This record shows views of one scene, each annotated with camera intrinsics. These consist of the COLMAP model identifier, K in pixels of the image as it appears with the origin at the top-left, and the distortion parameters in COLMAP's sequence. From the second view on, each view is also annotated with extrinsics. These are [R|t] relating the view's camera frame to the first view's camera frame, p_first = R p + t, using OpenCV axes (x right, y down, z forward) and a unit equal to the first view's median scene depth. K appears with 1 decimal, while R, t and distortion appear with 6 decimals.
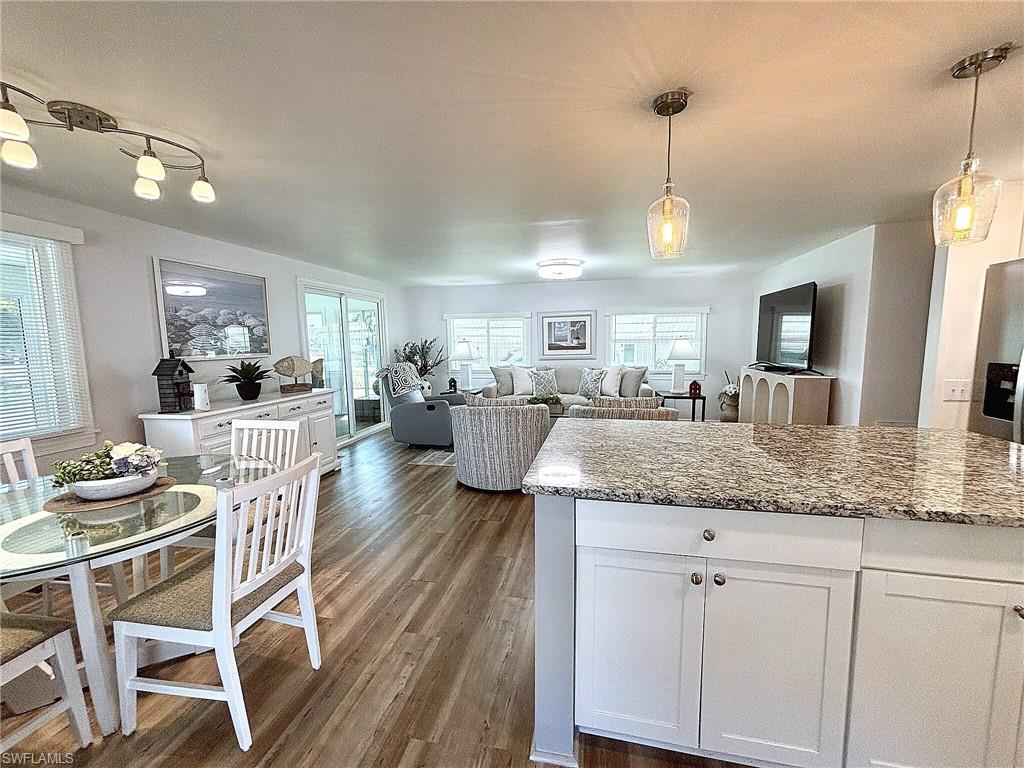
lens RADIAL K [[415.3, 0, 509.2], [0, 415.3, 386.1], [0, 0, 1]] dist [-0.006223, 0.000564]
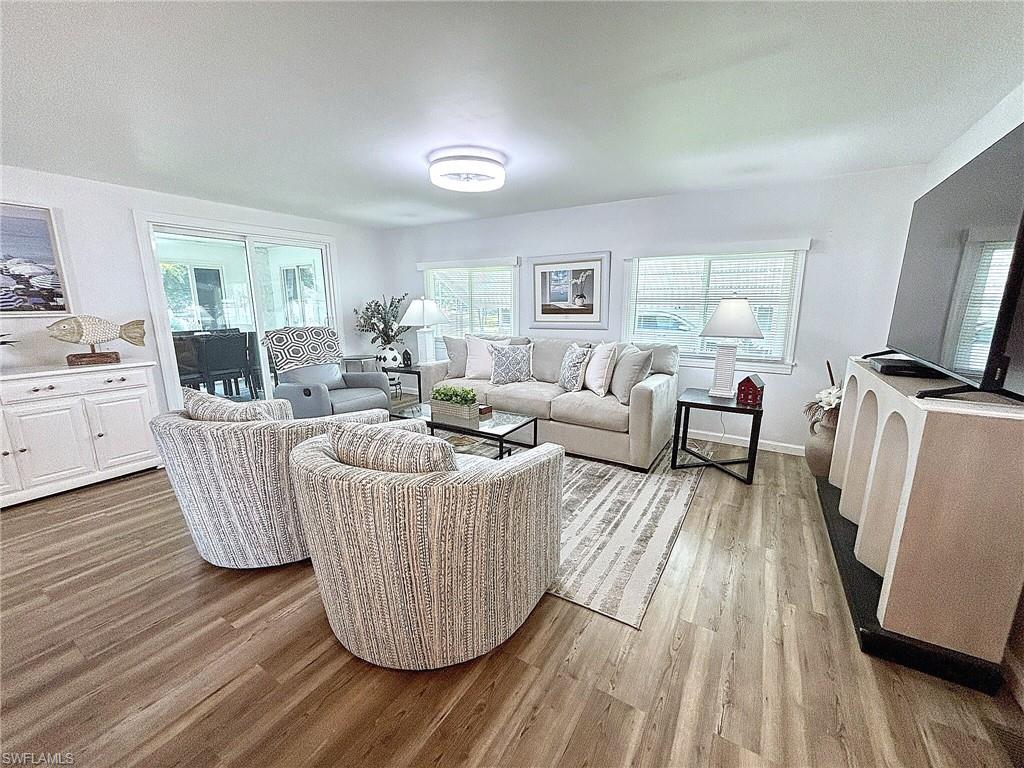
lens RADIAL K [[415.3, 0, 514.3], [0, 415.3, 387.8], [0, 0, 1]] dist [-0.006223, 0.000564]
pose [[0.942748, 0.078093, -0.324235, 0.292184], [-0.046417, 0.993461, 0.104315, -0.035965], [0.330260, -0.083292, 0.940208, 0.342415]]
